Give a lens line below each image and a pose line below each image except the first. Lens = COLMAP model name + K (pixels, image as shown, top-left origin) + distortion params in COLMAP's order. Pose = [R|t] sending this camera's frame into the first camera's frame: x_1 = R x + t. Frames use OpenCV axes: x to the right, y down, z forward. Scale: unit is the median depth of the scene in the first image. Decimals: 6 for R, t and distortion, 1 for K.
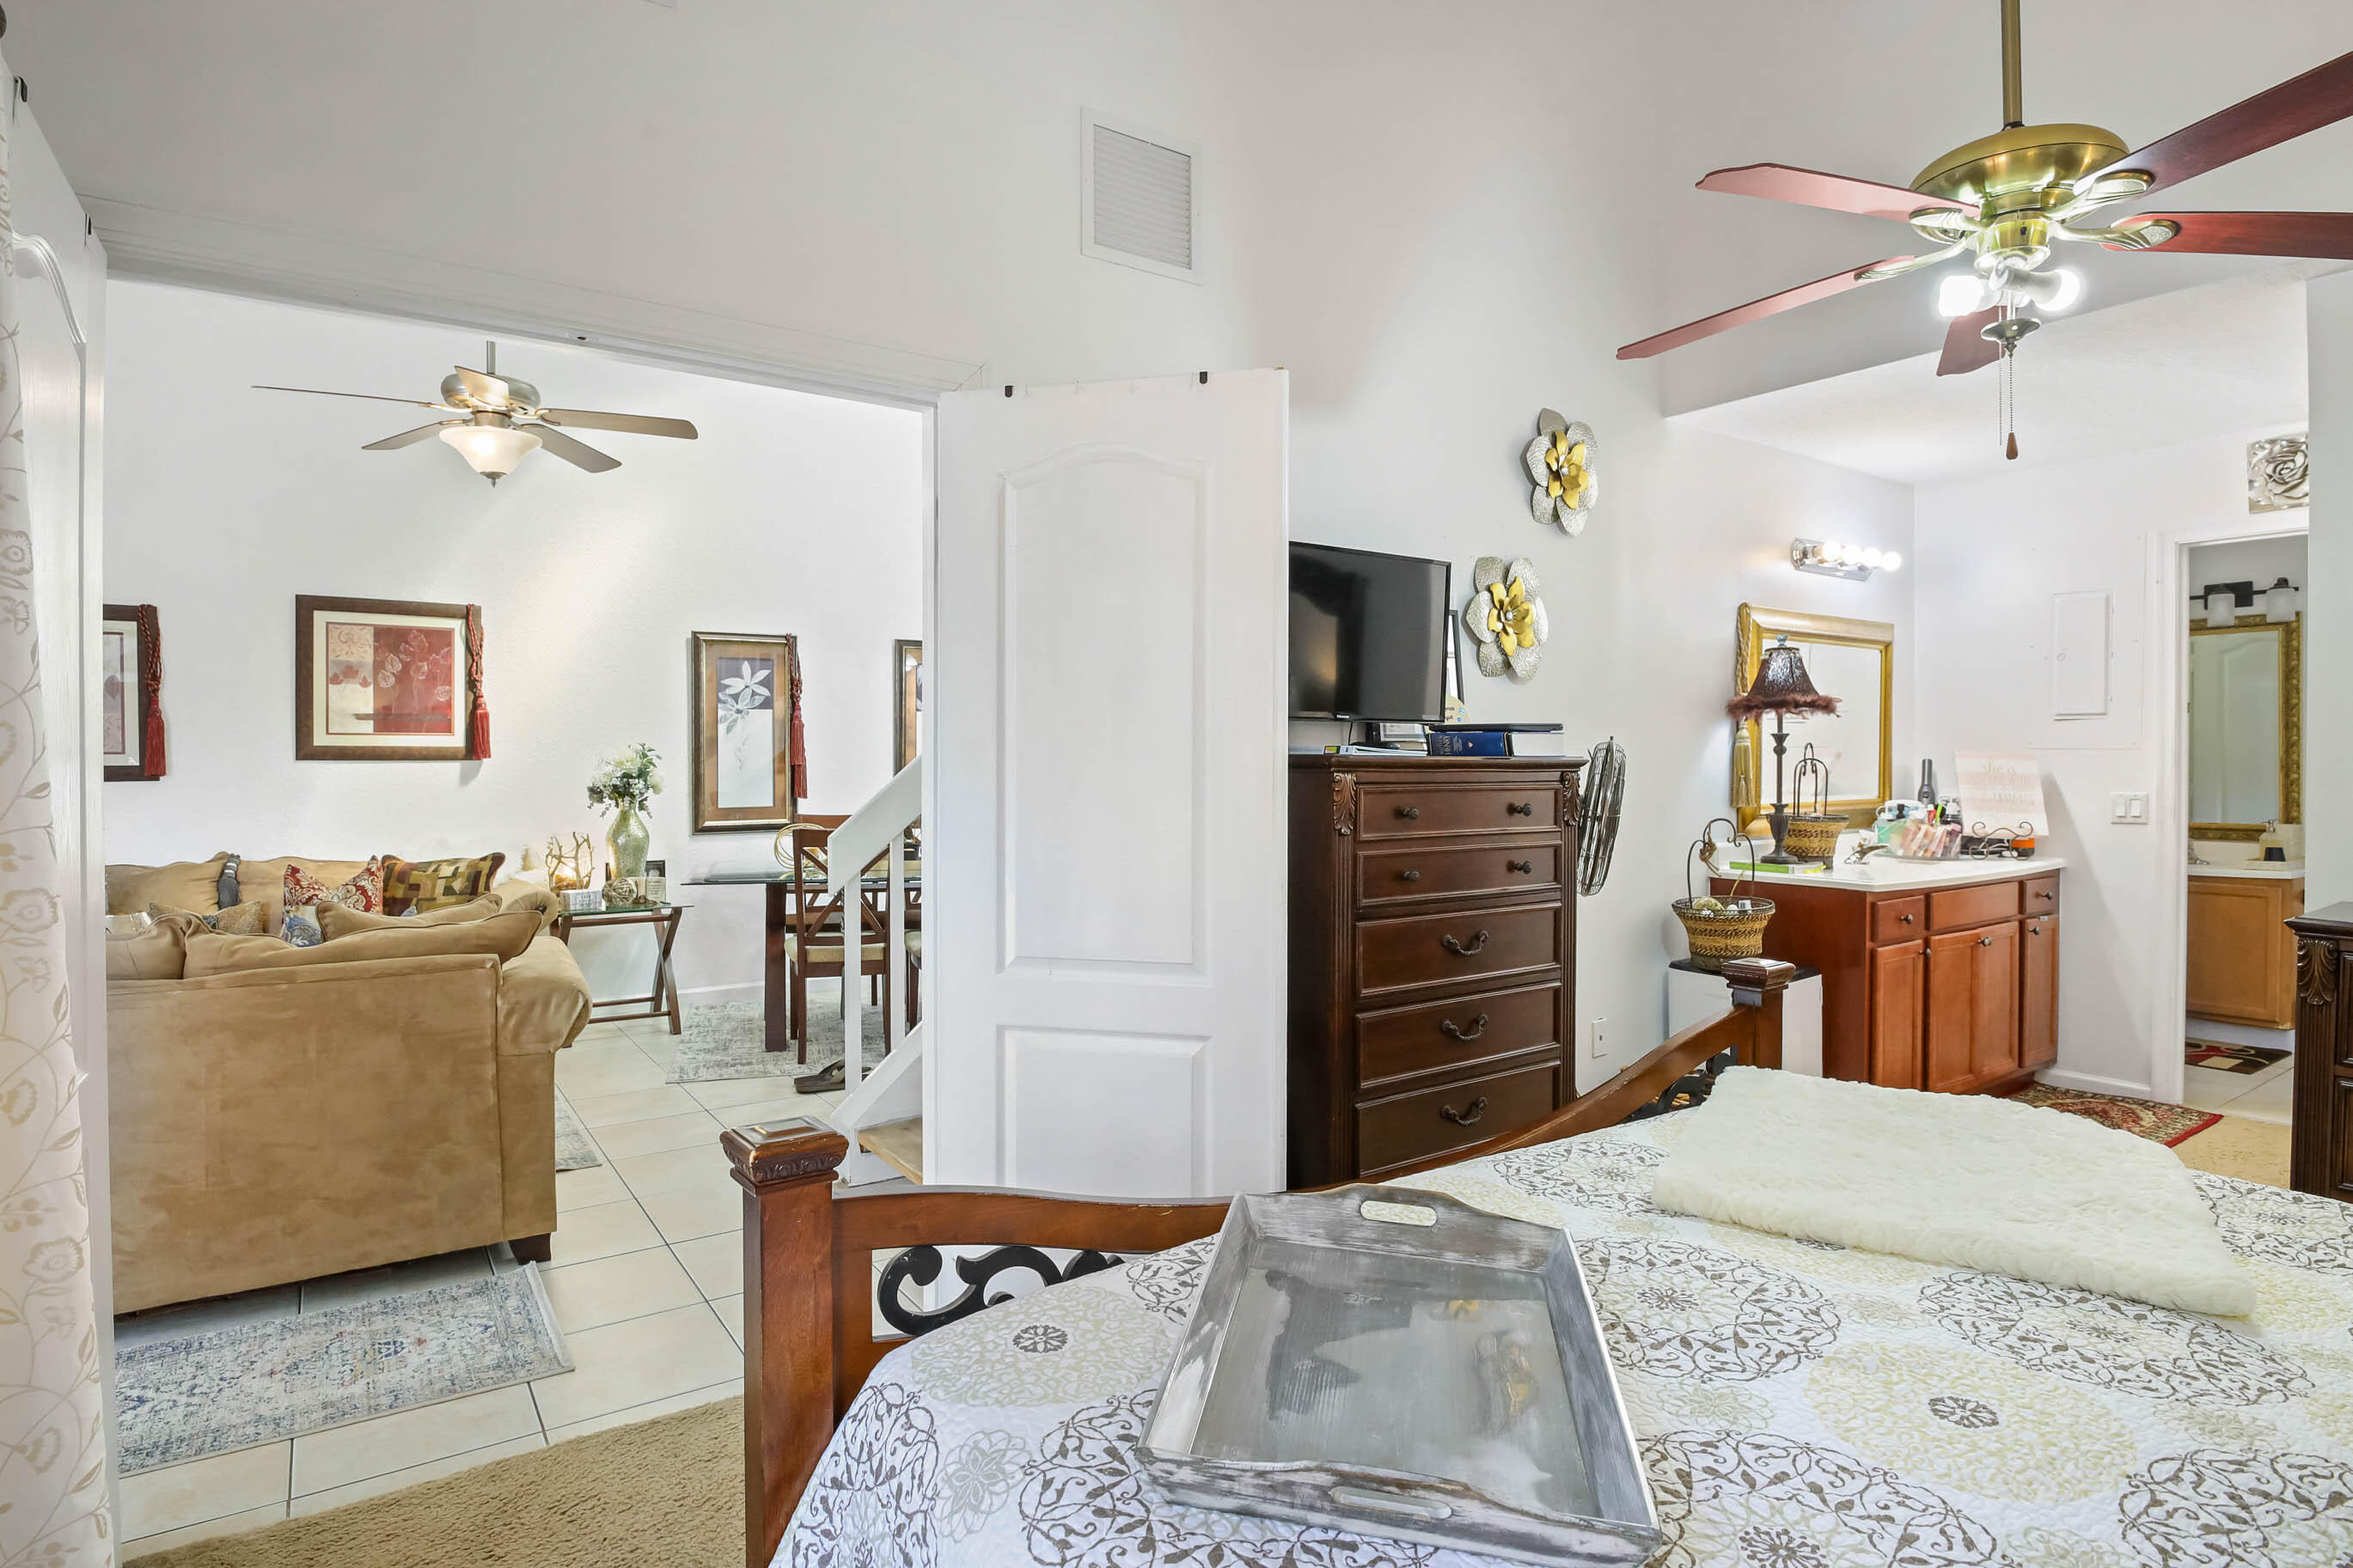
lens RADIAL K [[1206.5, 0, 1170.1], [0, 1206.5, 756.4], [0, 0, 1]] dist [-0.046489, 0.000942]
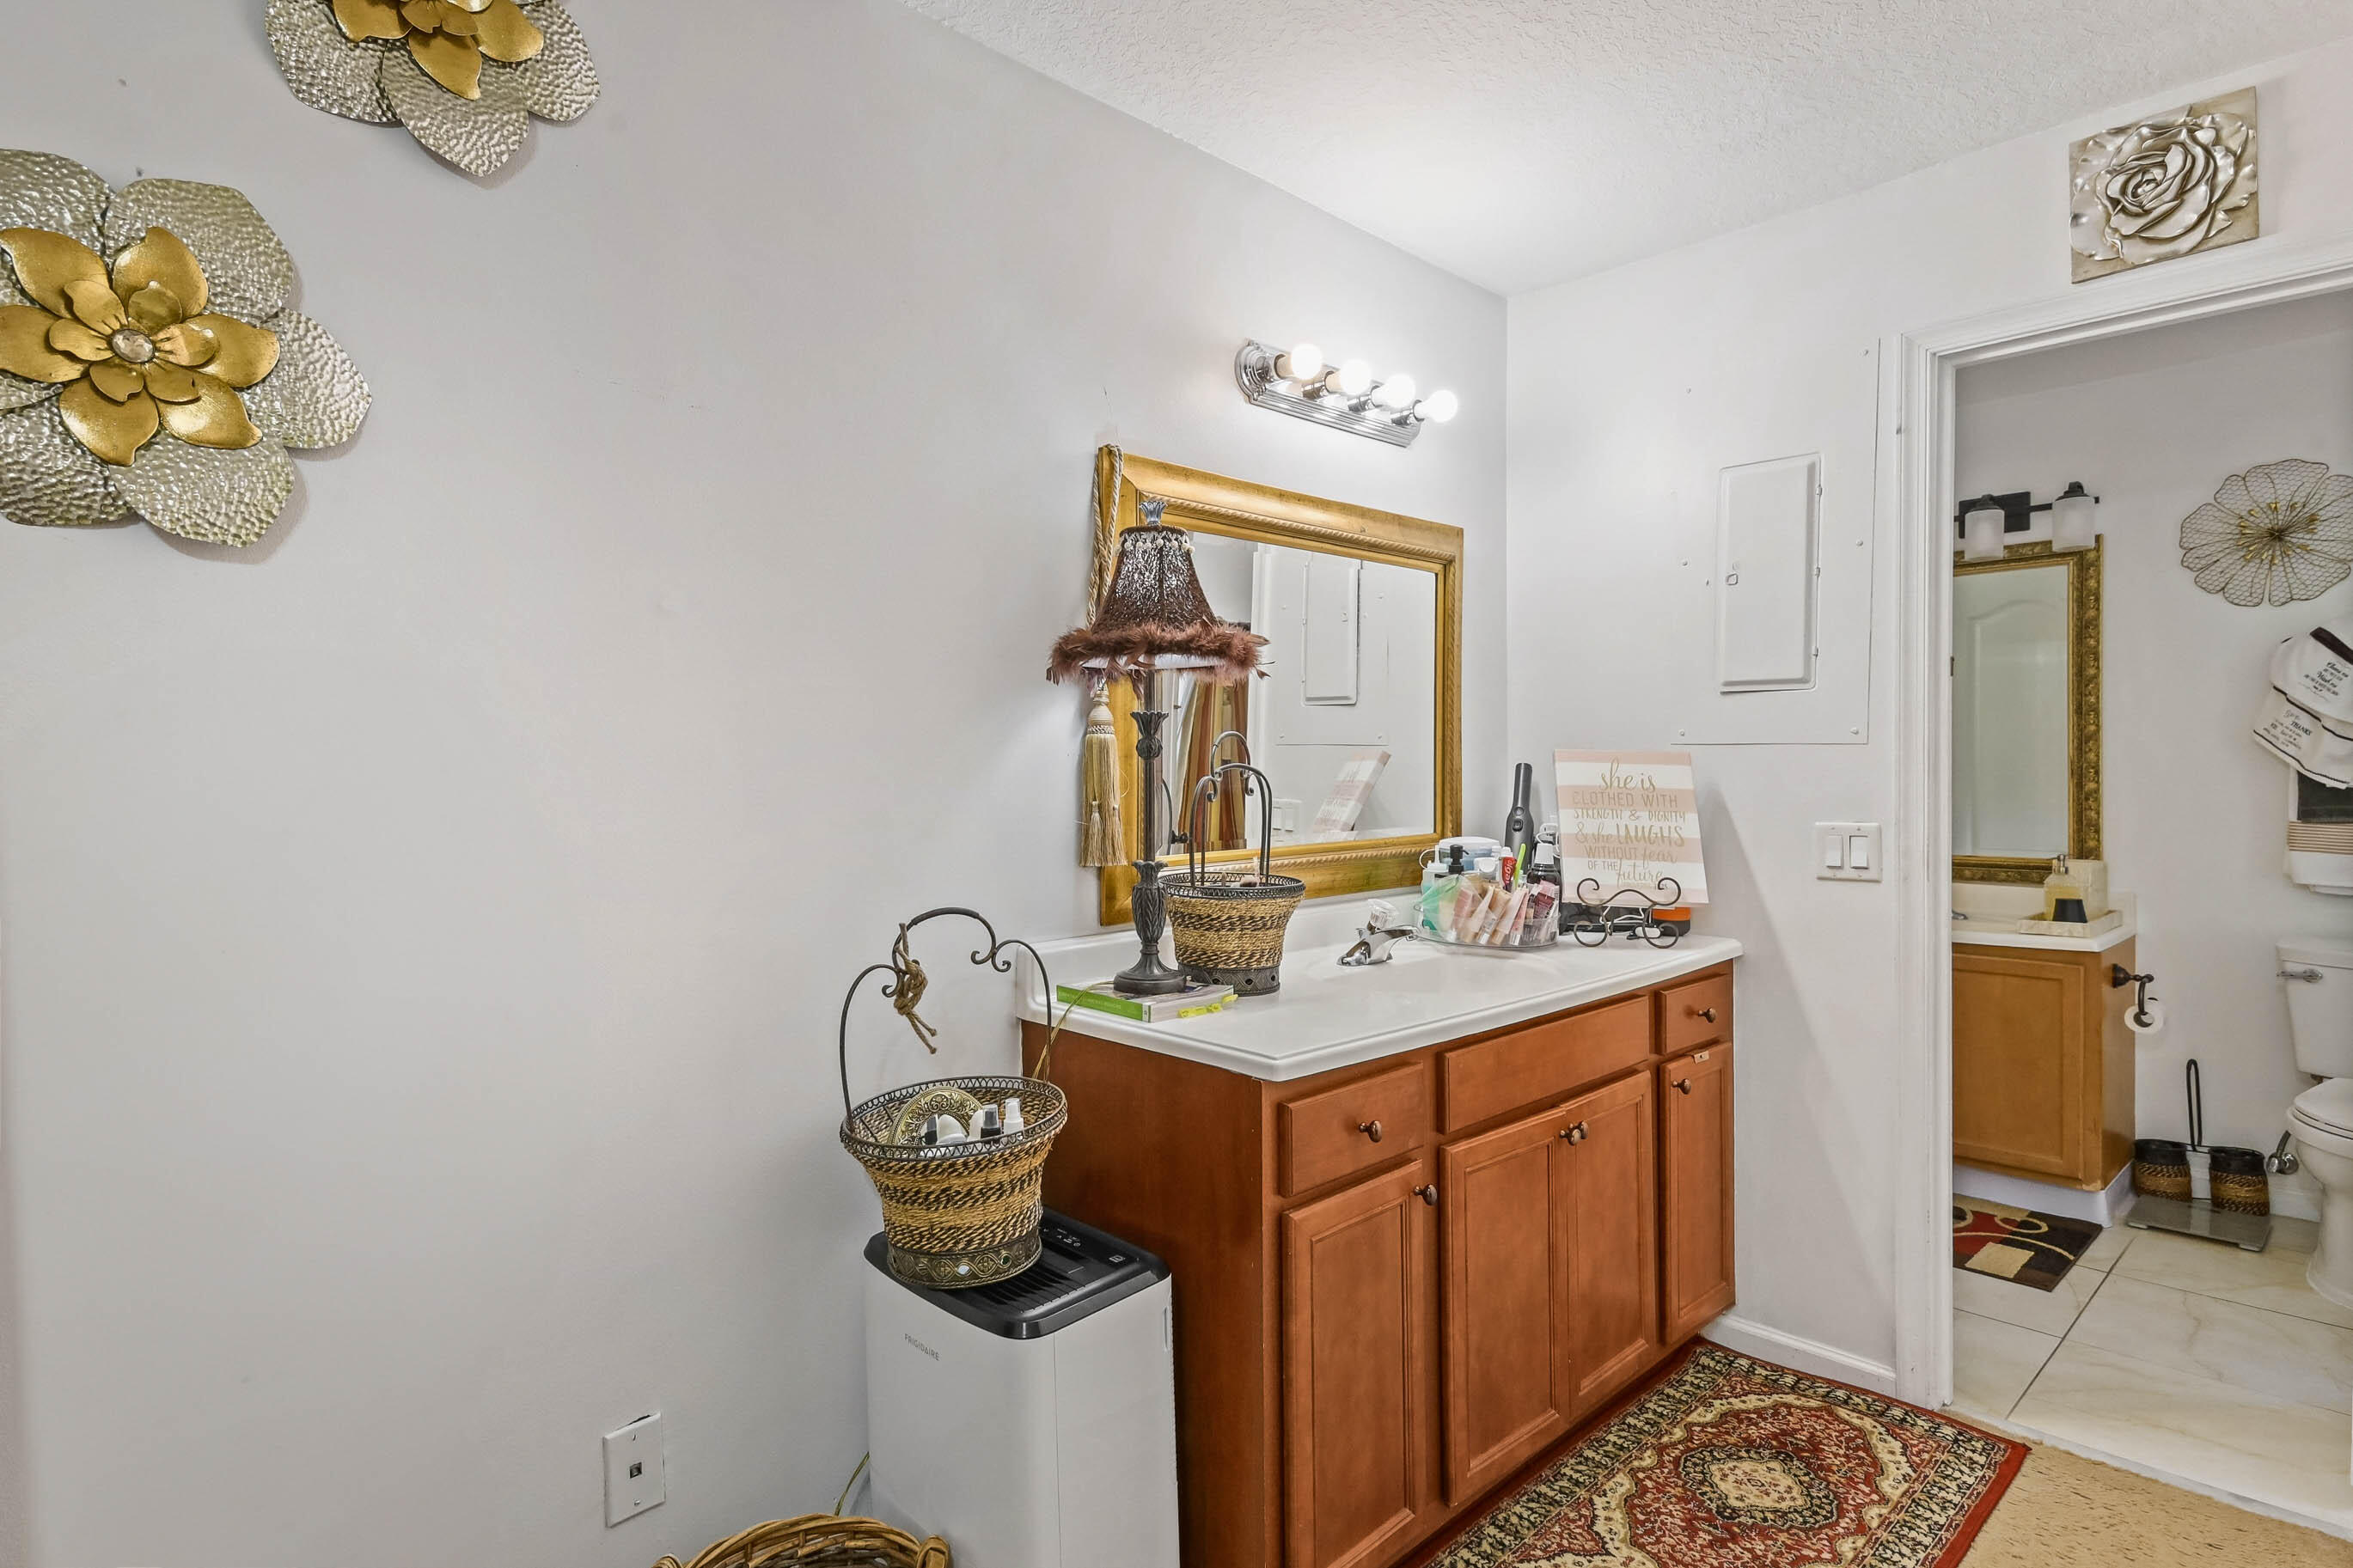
lens RADIAL K [[1221.5, 0, 1138.7], [0, 1221.5, 761.4], [0, 0, 1]] dist [-0.011164, -0.002119]
pose [[0.988332, -0.004116, 0.152257, 0.392873], [0.003743, 0.999989, 0.002732, -0.001191], [-0.152266, -0.002130, 0.988337, 0.472943]]
